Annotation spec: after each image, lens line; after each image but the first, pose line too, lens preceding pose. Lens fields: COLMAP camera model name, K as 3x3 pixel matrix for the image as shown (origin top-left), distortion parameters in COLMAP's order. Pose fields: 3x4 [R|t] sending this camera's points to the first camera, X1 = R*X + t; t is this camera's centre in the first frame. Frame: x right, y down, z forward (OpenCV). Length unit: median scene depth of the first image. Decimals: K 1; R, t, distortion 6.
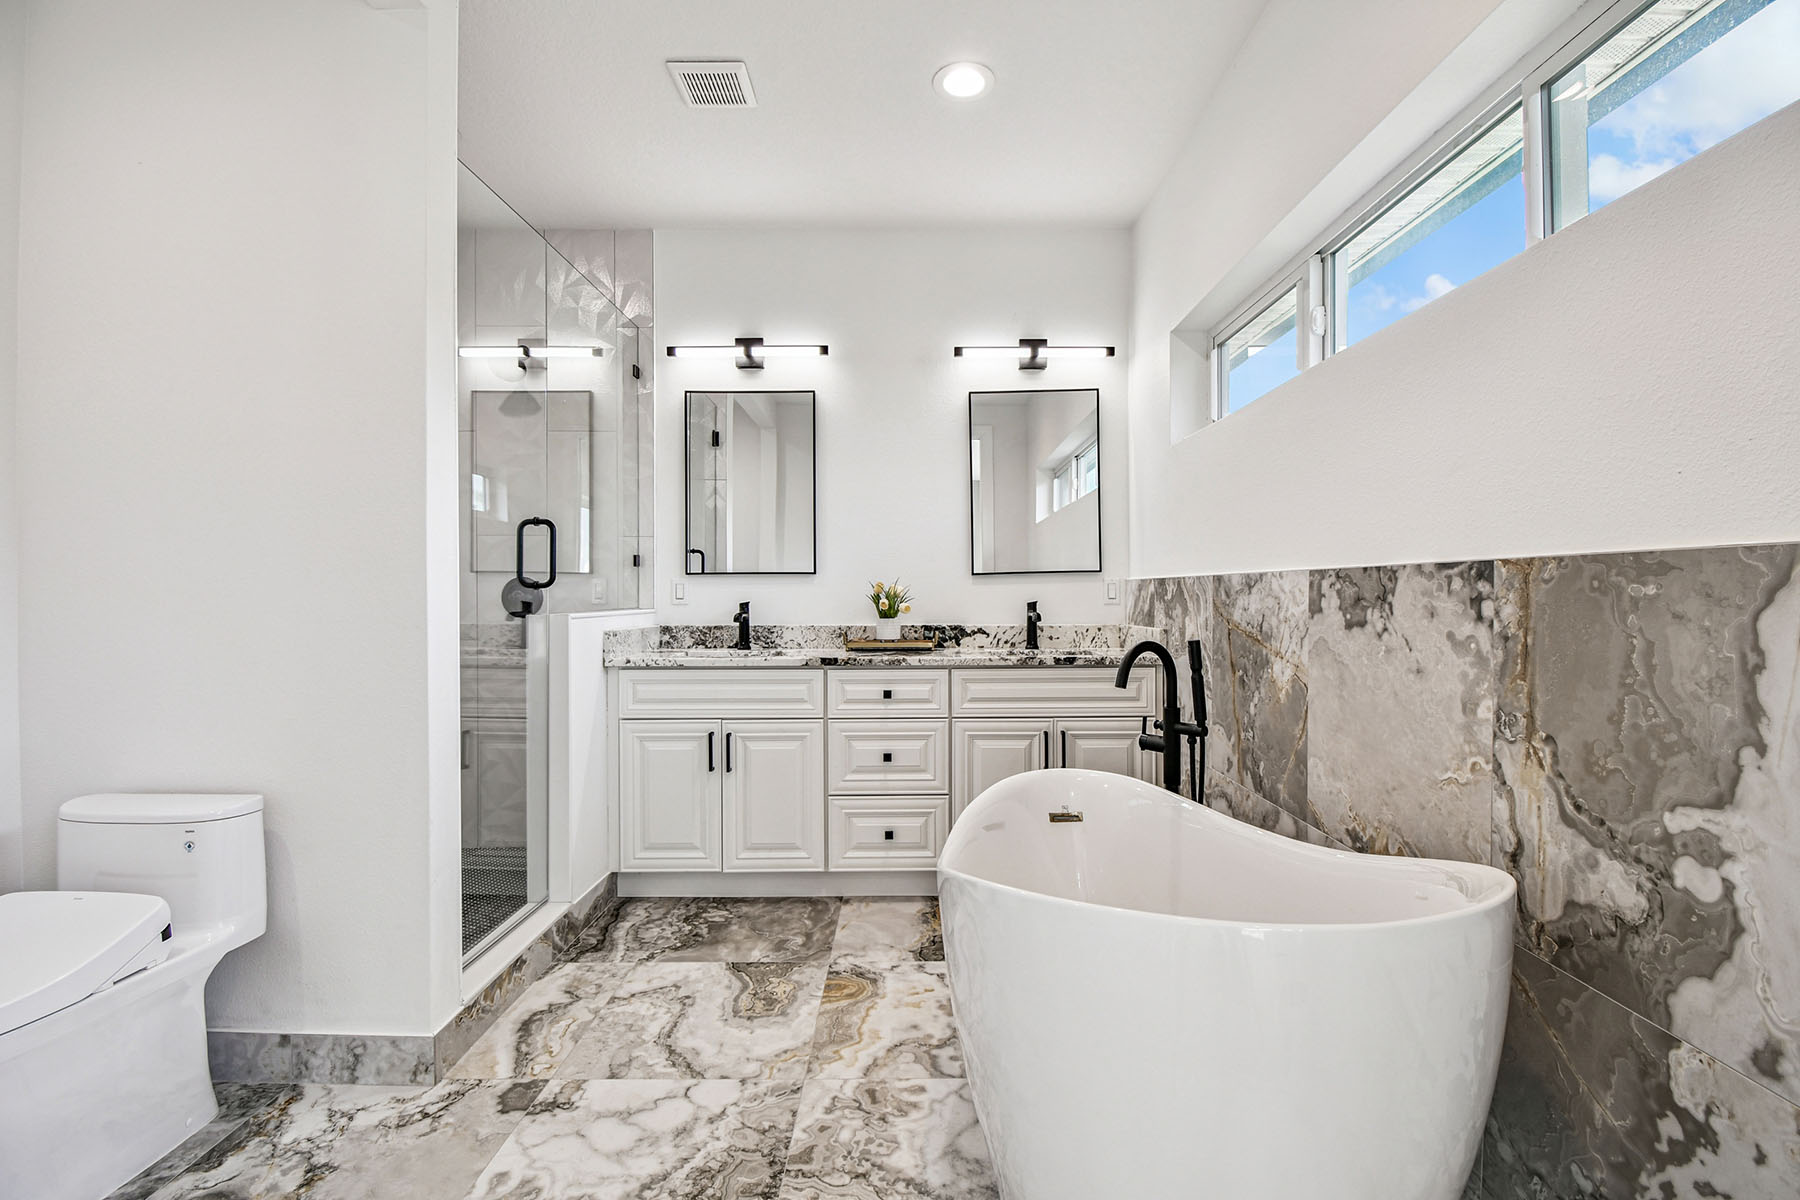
lens RADIAL K [[761.2, 0, 910.2], [0, 761.2, 618.9], [0, 0, 1]] dist [0.032861, -0.000560]
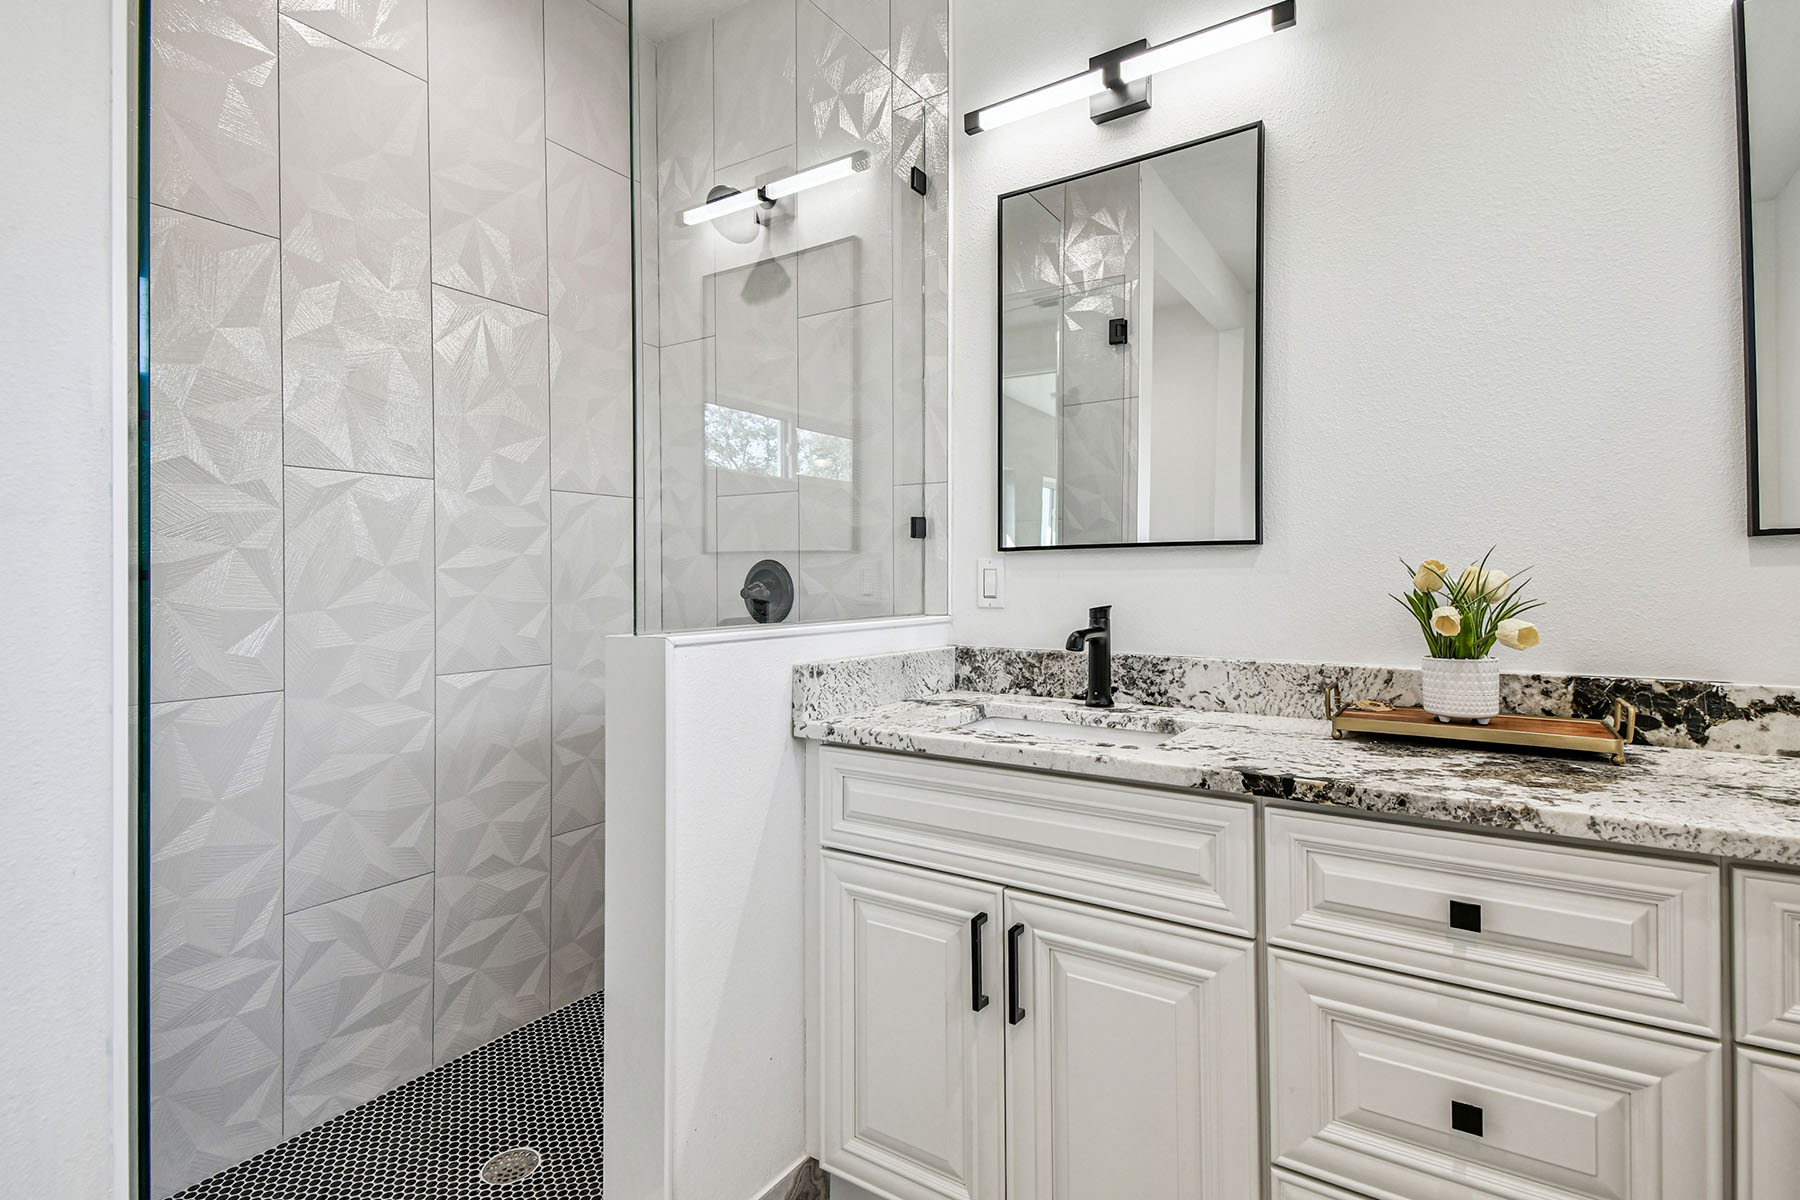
lens RADIAL K [[864.8, 0, 935.7], [0, 864.8, 580.6], [0, 0, 1]] dist [0.061777, -0.038796]
pose [[0.851664, -0.000909, -0.524087, -0.021228], [-0.014379, 0.999581, -0.025101, -0.023247], [0.523890, 0.028914, 0.851295, 0.489091]]
